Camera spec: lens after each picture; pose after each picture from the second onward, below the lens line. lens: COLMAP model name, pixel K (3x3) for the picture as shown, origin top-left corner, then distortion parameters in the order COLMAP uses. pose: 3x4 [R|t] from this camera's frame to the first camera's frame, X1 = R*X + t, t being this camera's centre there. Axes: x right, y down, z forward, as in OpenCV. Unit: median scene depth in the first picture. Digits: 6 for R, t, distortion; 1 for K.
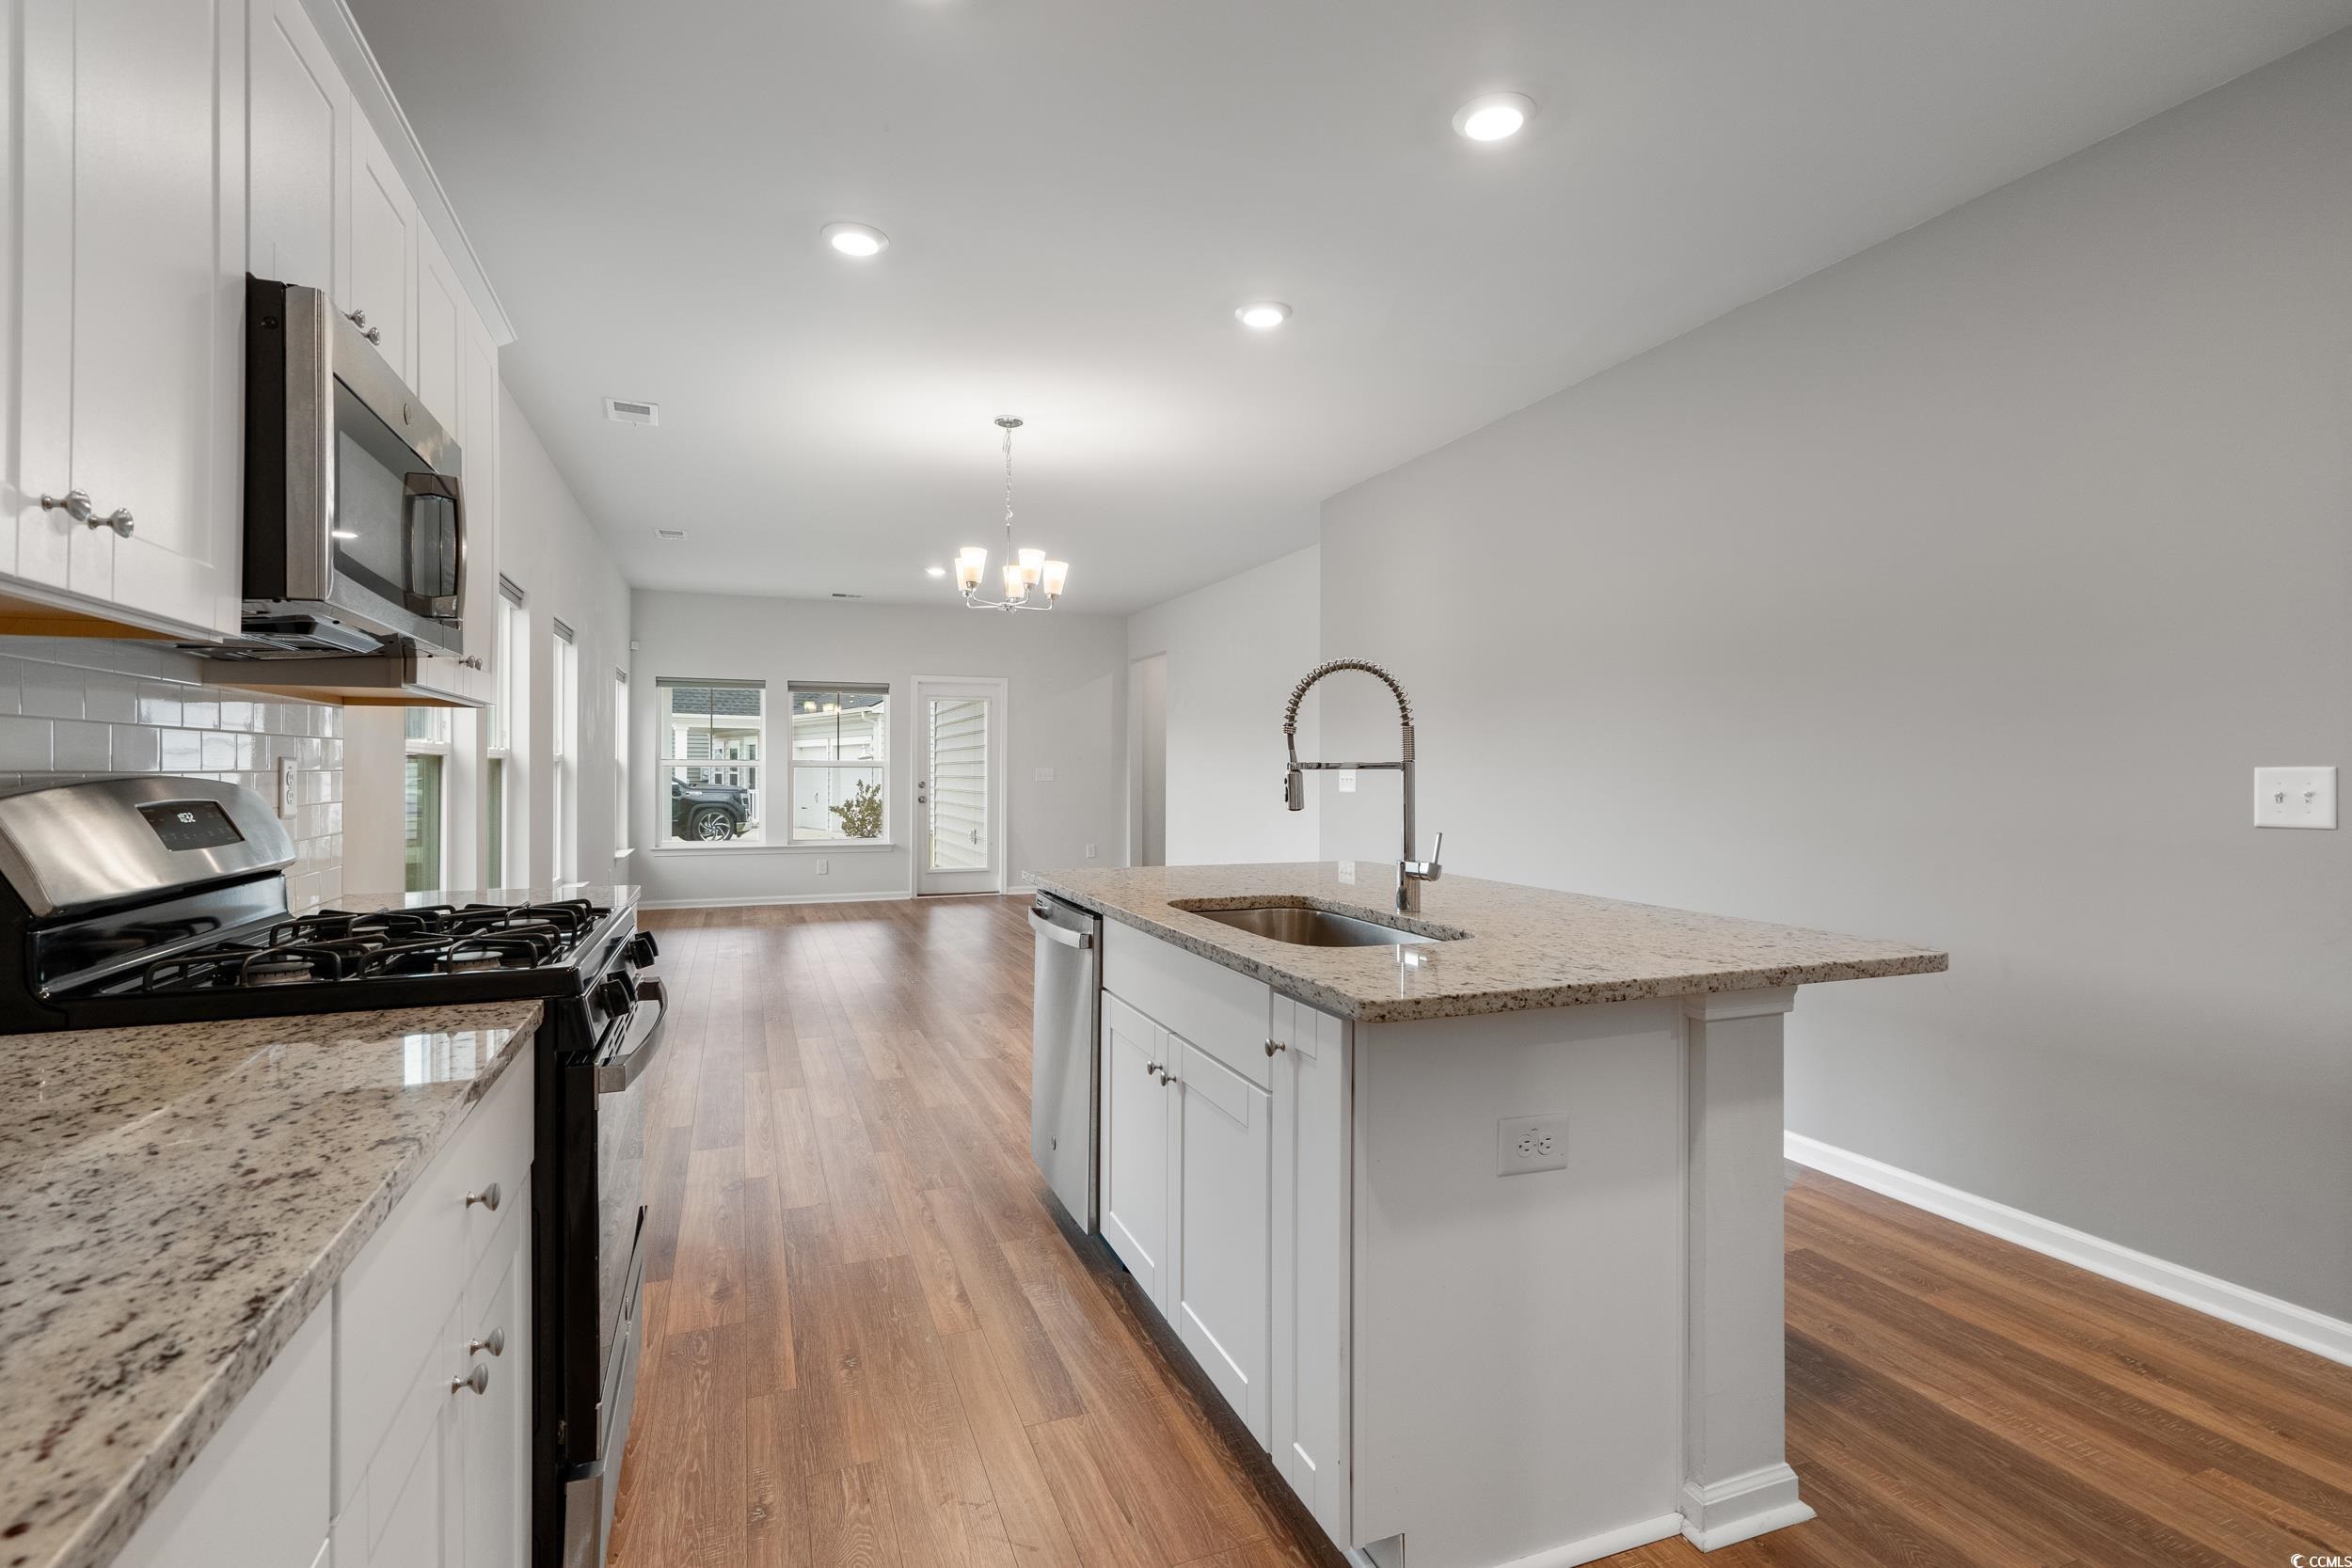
lens RADIAL K [[1105.7, 0, 1181.6], [0, 1105.7, 763.5], [0, 0, 1]] dist [0.000902, 0.000546]
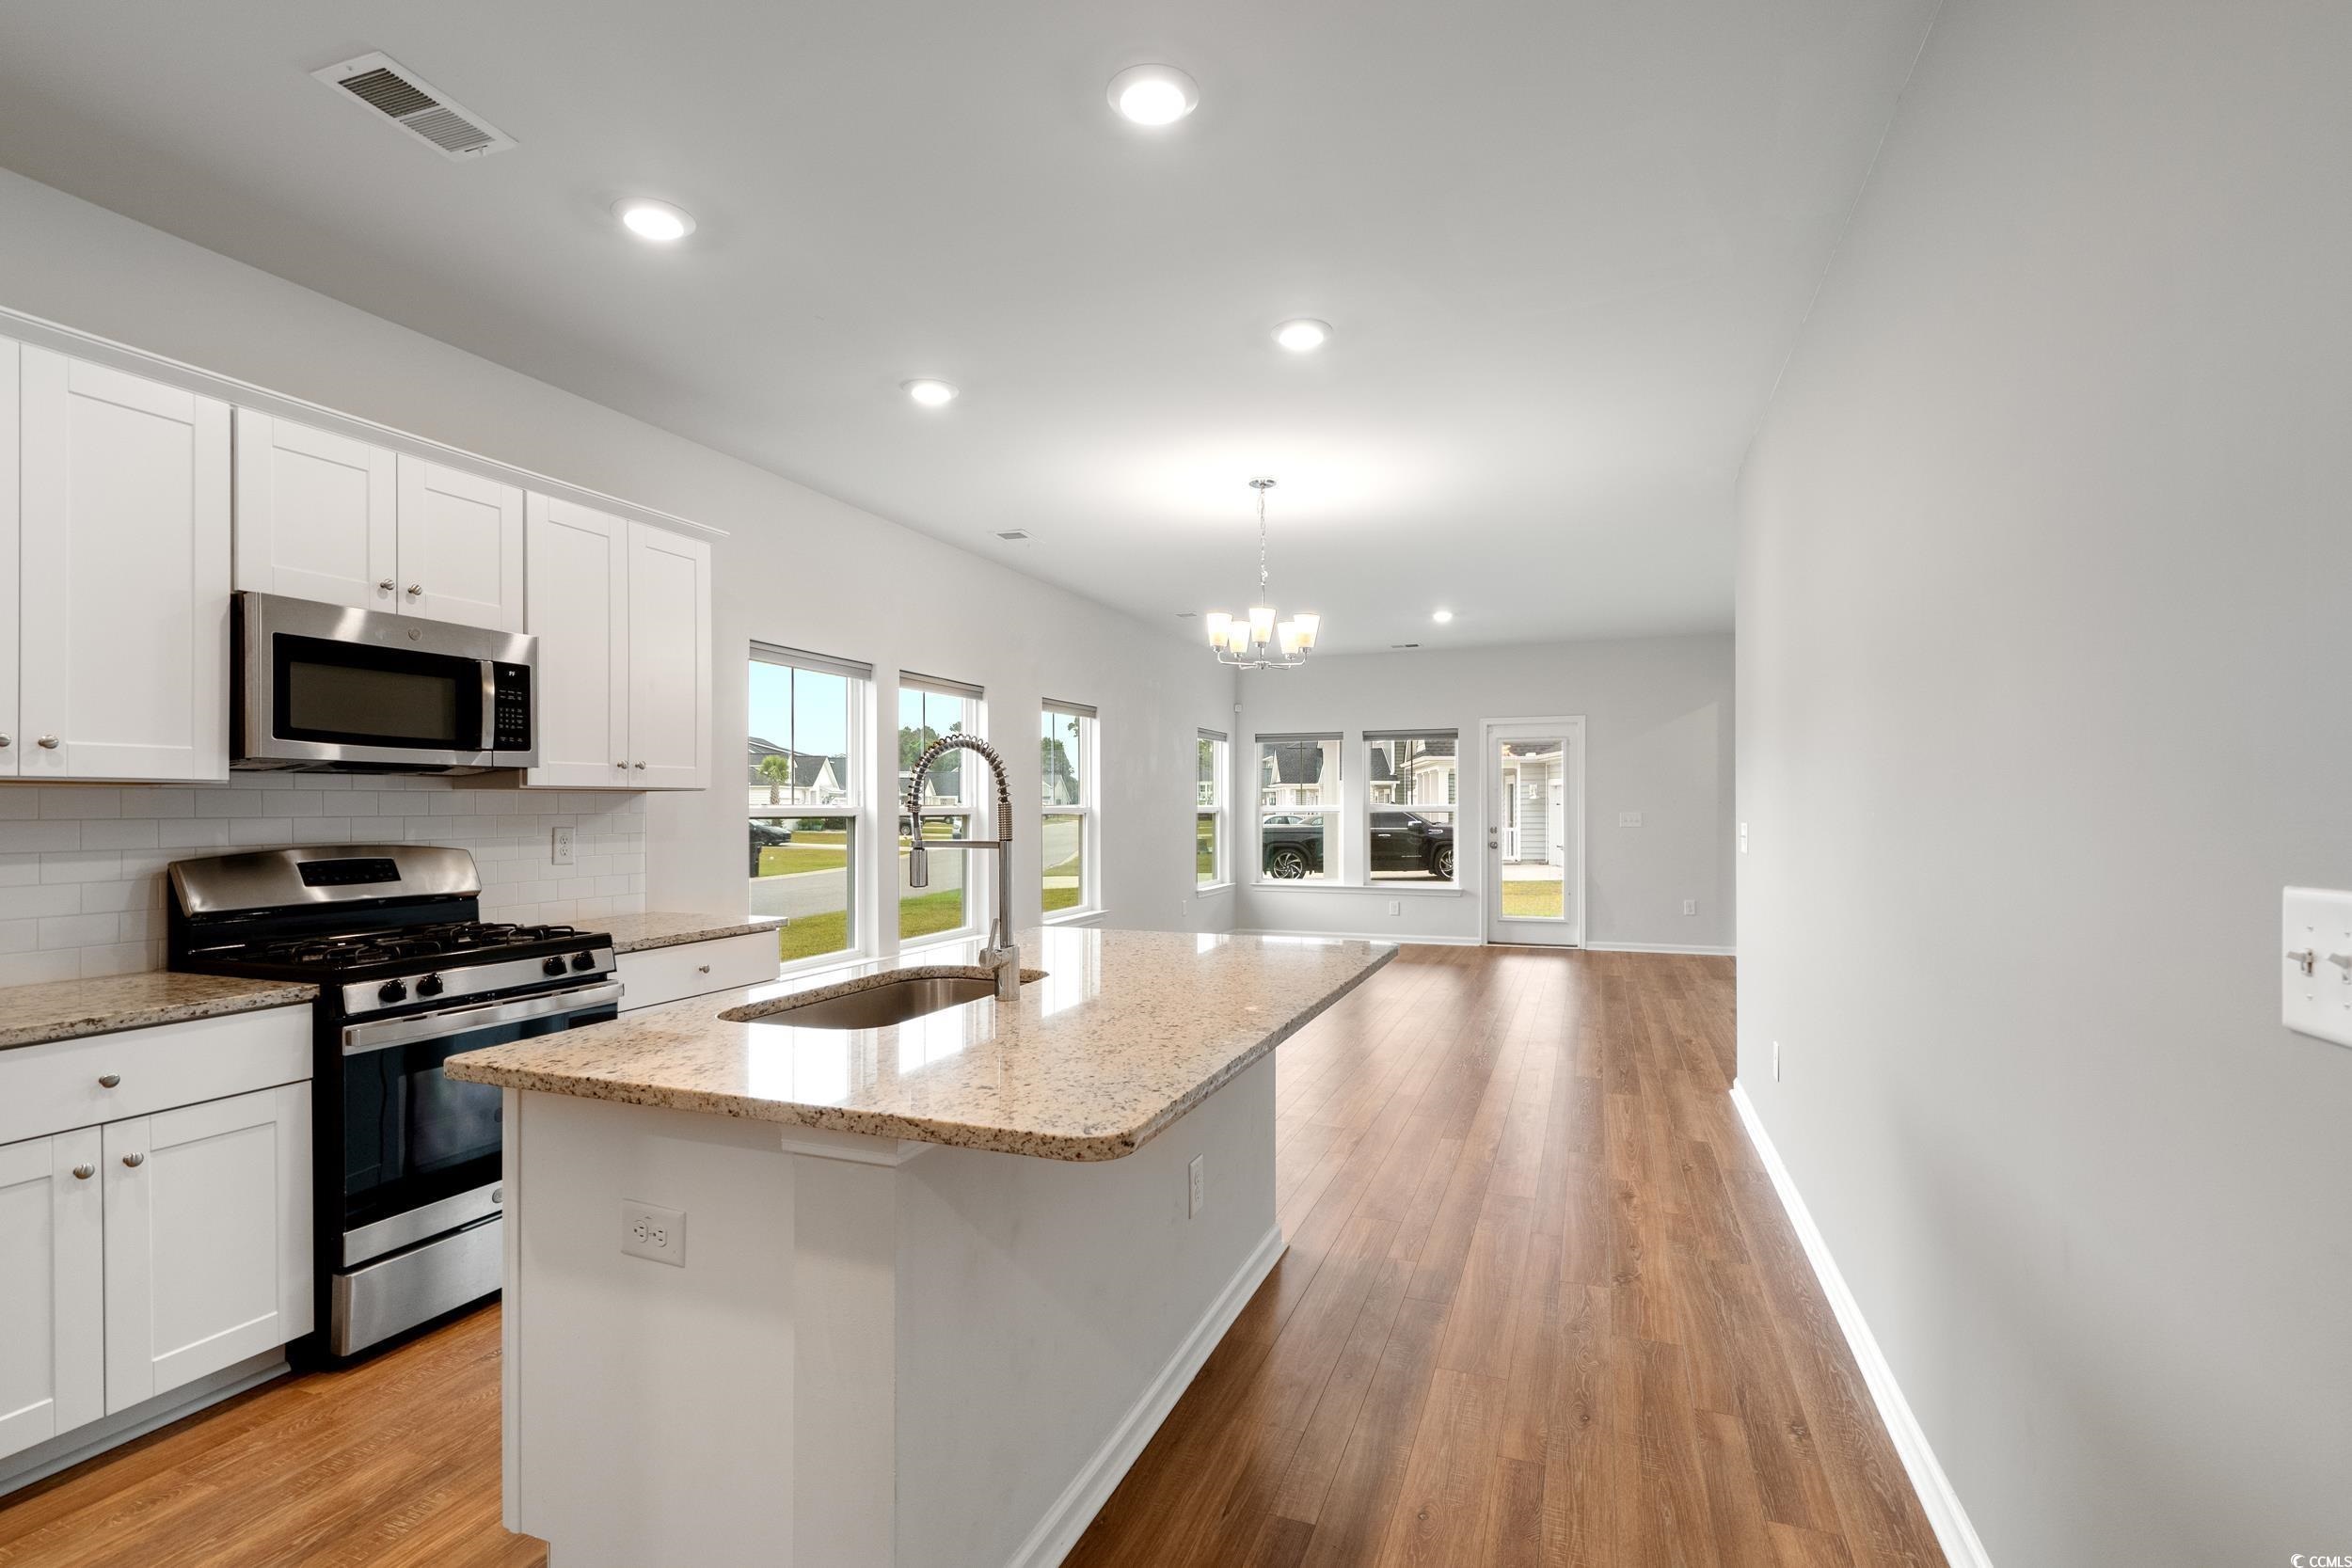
lens RADIAL K [[1098.8, 0, 1171.5], [0, 1098.8, 801.3], [0, 0, 1]] dist [-0.001953, 0.000840]
pose [[0.732461, -0.007458, -0.680768, 0.609062], [0.009080, 0.999958, -0.001185, -0.020766], [0.680749, -0.005313, 0.732498, 0.264369]]
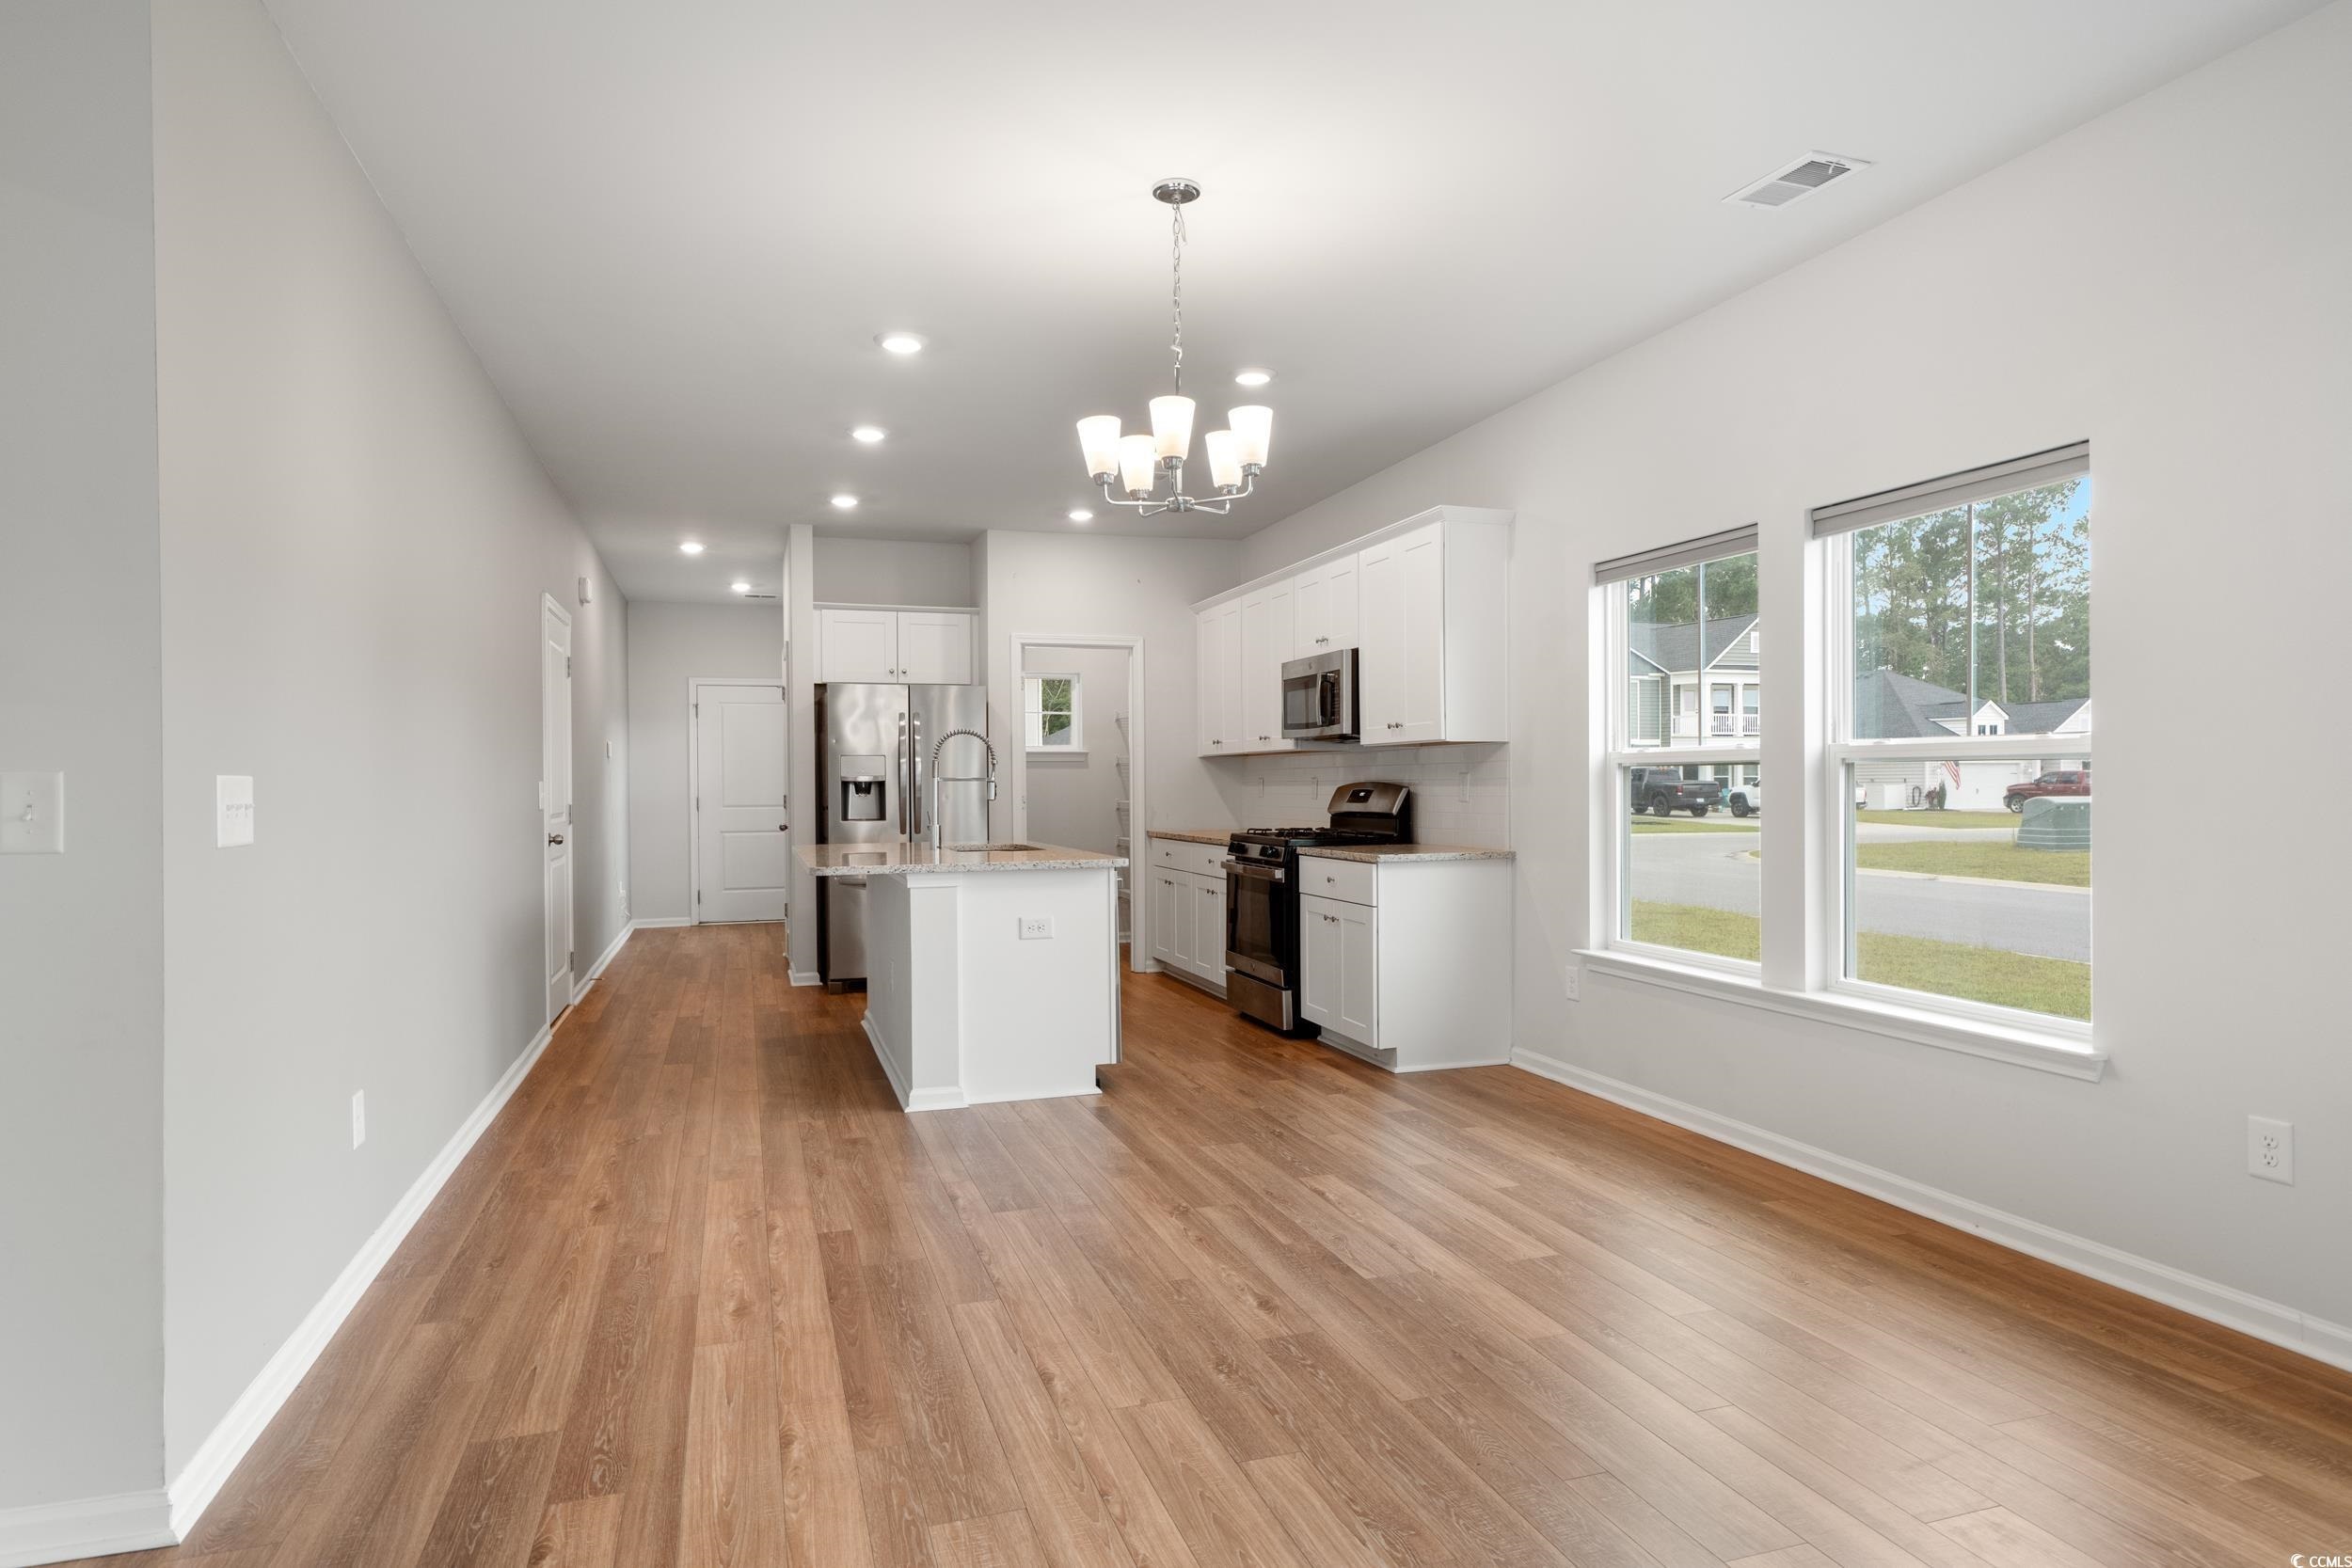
lens RADIAL K [[1324.4, 0, 1176.0], [0, 1324.4, 784.0], [0, 0, 1]] dist [0.005655, 0.000724]
pose [[-0.997969, 0.004499, 0.063542, -0.260840], [0.004174, 0.999978, -0.005240, 0.017368], [-0.063564, -0.004965, -0.997965, 2.226976]]
